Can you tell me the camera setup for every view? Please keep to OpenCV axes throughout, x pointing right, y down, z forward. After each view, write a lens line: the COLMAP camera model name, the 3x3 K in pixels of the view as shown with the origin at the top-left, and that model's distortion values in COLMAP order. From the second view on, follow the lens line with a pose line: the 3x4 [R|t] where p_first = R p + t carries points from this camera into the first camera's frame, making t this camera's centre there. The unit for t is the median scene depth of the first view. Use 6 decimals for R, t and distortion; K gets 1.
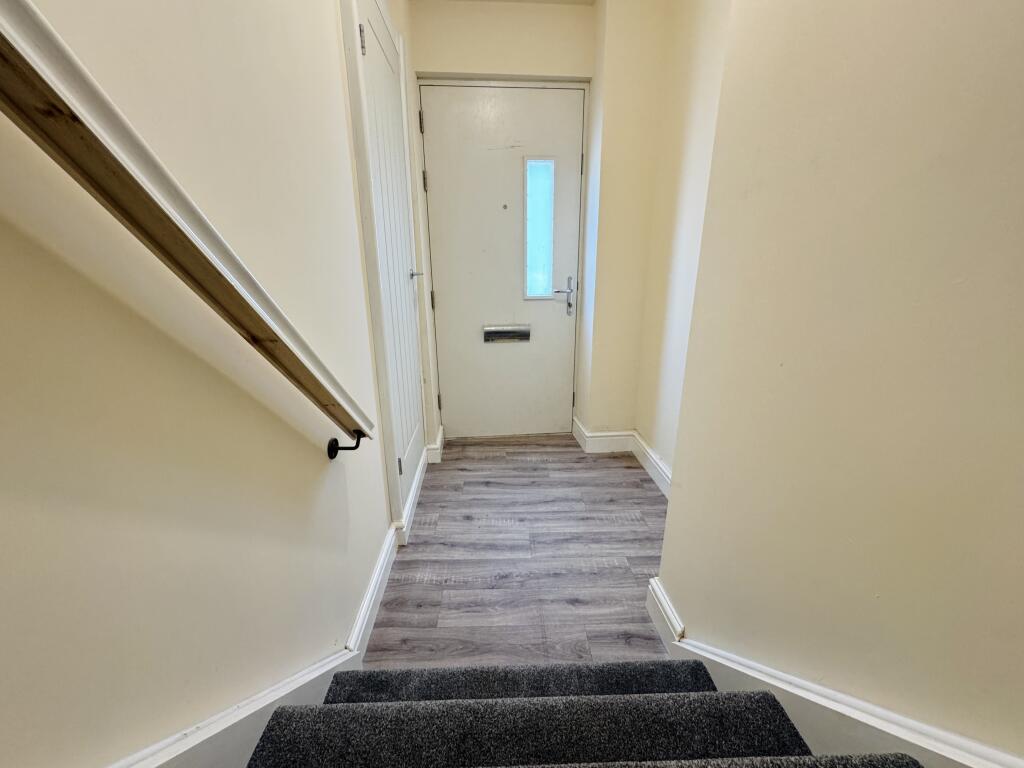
lens RADIAL K [[408.1, 0, 508.3], [0, 408.1, 384.7], [0, 0, 1]] dist [-0.000676, 0.000018]
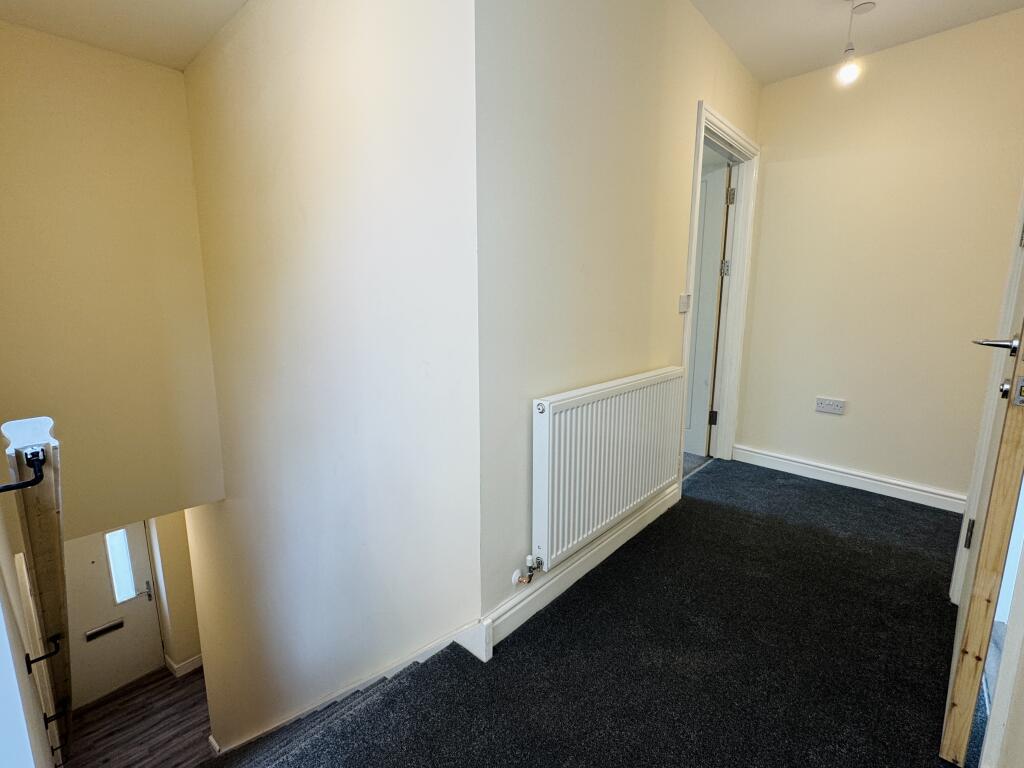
lens RADIAL K [[481.7, 0, 510.2], [0, 481.7, 382.8], [0, 0, 1]] dist [-0.002258, -0.000572]
pose [[0.690305, -0.122348, 0.713098, -0.159534], [0.205704, 0.978113, -0.031311, -0.834101], [-0.693660, 0.168301, 0.700364, -1.921113]]
